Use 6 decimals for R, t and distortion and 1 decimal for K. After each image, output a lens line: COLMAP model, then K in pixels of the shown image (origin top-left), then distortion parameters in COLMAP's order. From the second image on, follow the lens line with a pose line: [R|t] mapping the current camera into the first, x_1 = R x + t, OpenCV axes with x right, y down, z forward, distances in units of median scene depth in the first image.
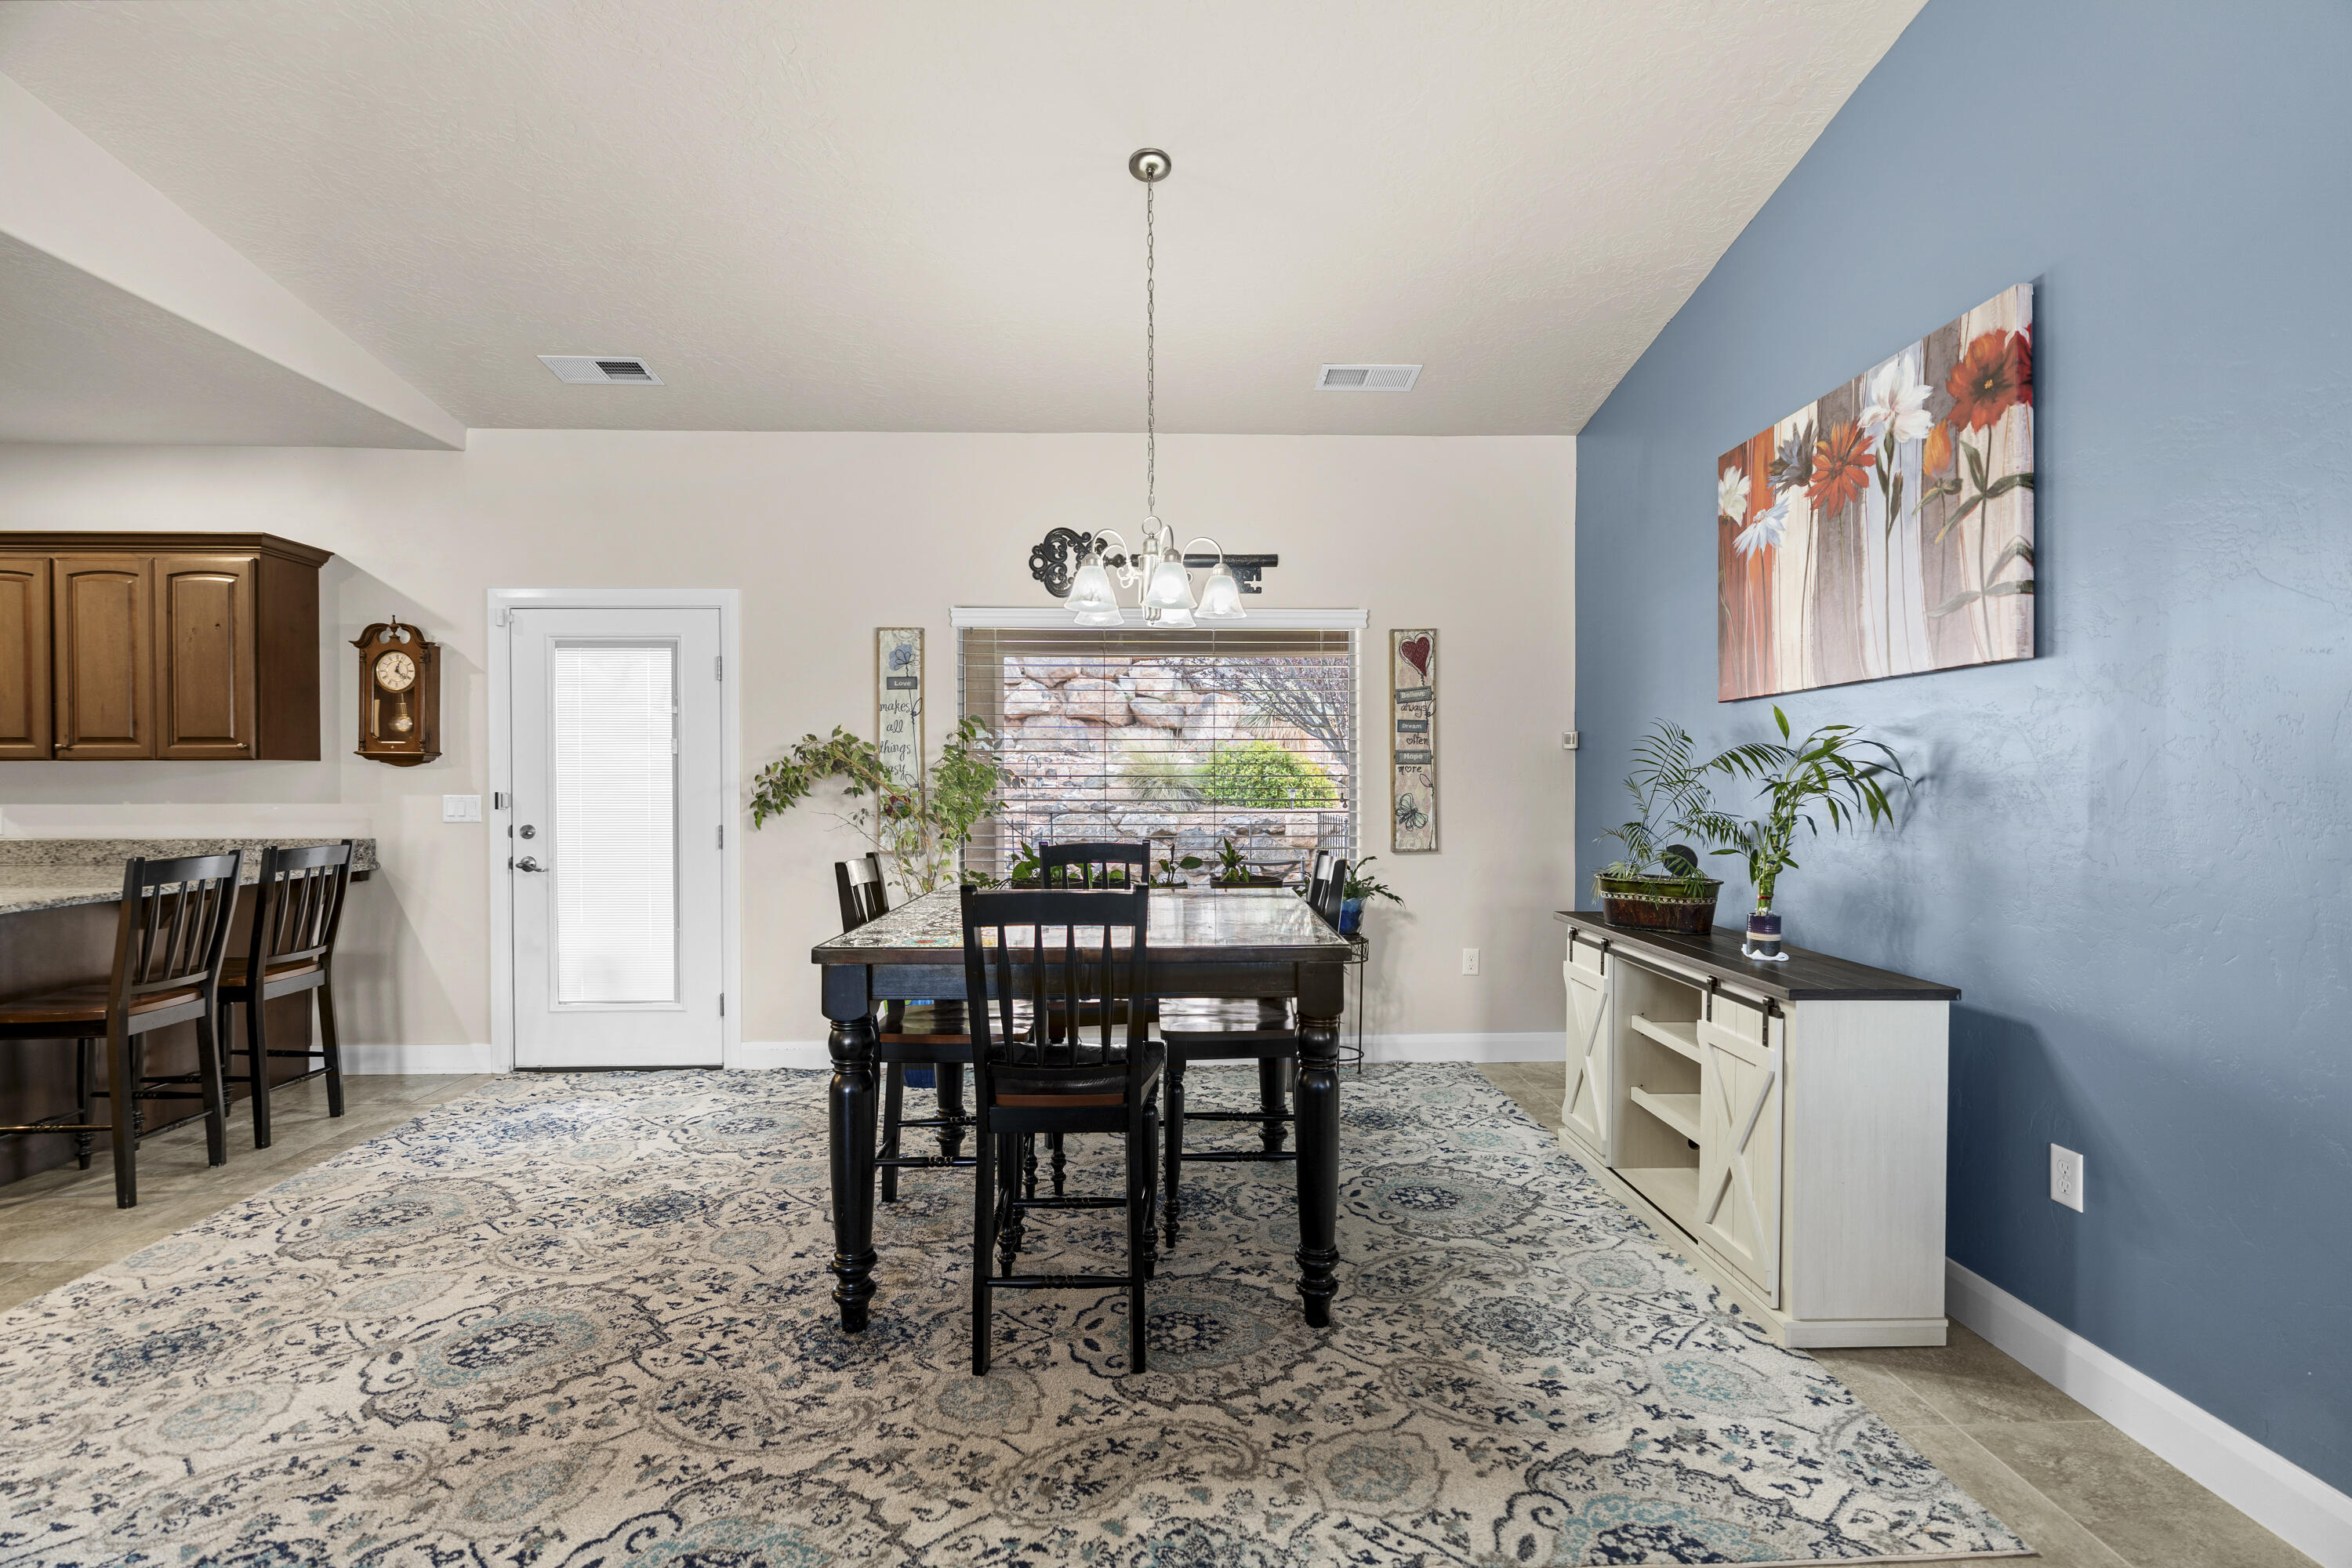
lens RADIAL K [[1061.7, 0, 1185.3], [0, 1061.7, 782.9], [0, 0, 1]] dist [-0.010747, 0.003564]
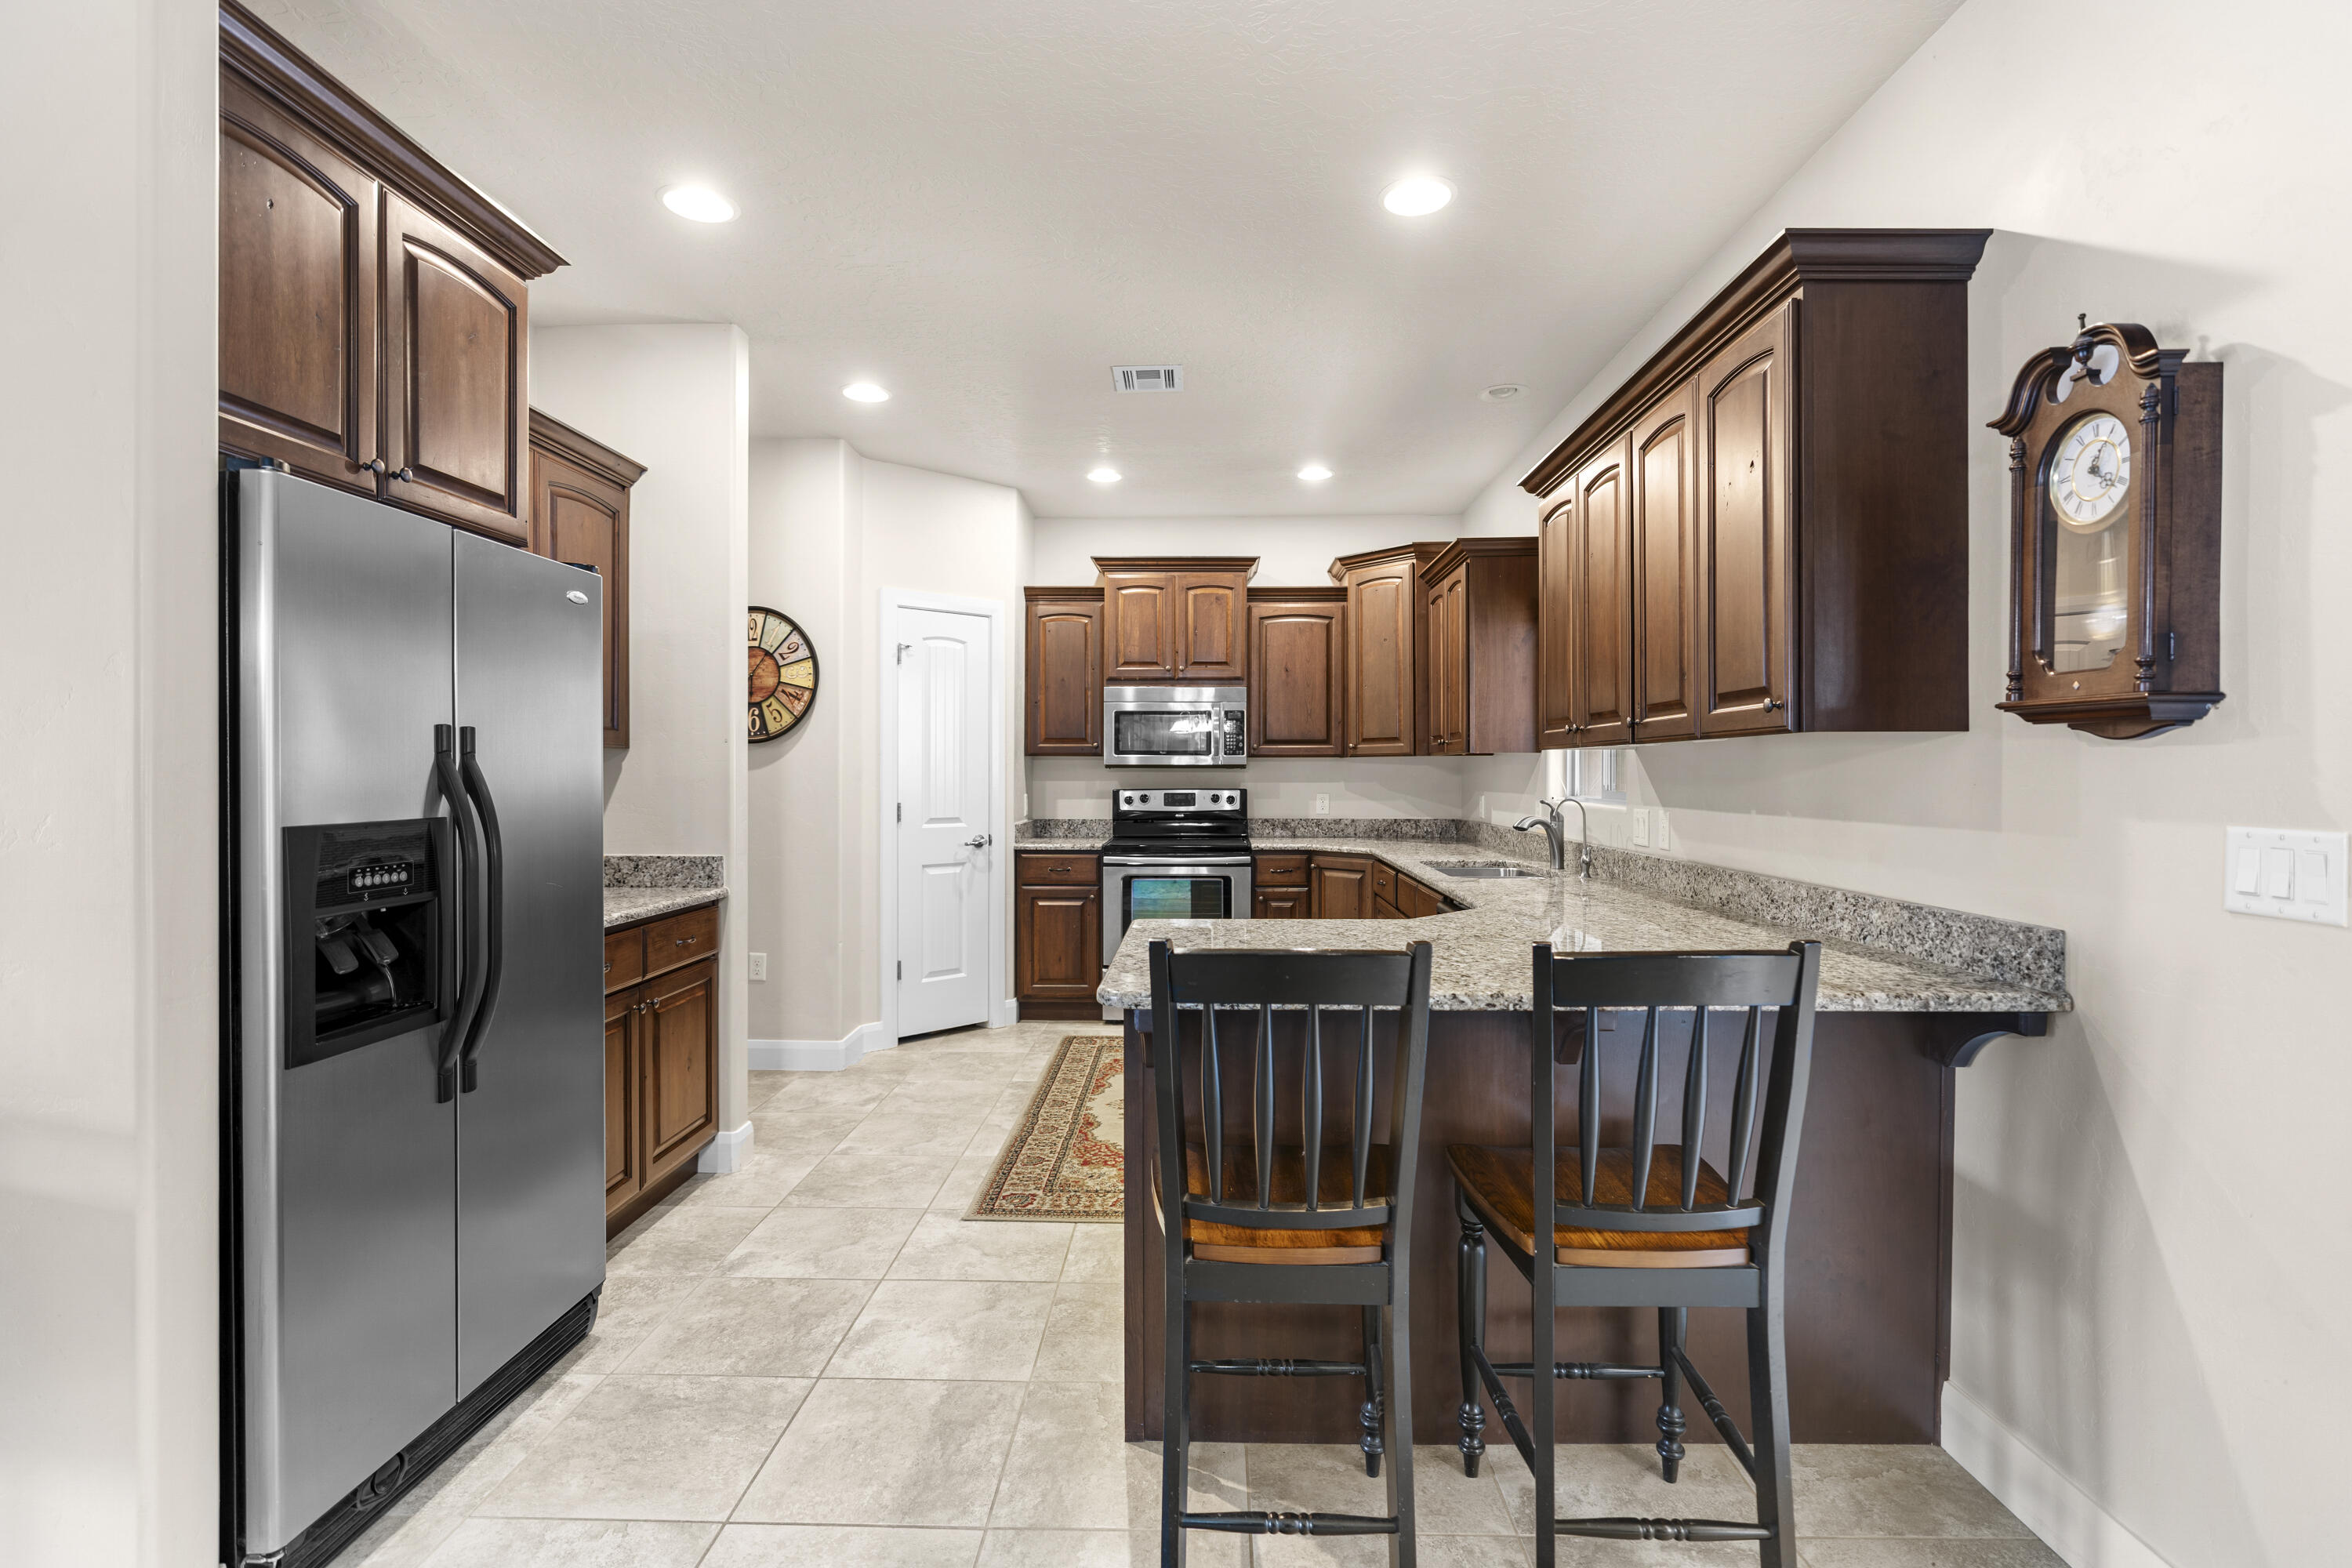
lens RADIAL K [[1116.4, 0, 1176.4], [0, 1116.4, 785.3], [0, 0, 1]] dist [0.002121, 0.000230]
pose [[-0.058040, 0.014378, -0.998211, -0.482335], [-0.005239, 0.999878, 0.014706, -0.005413], [0.998301, 0.006083, -0.057957, 0.978839]]
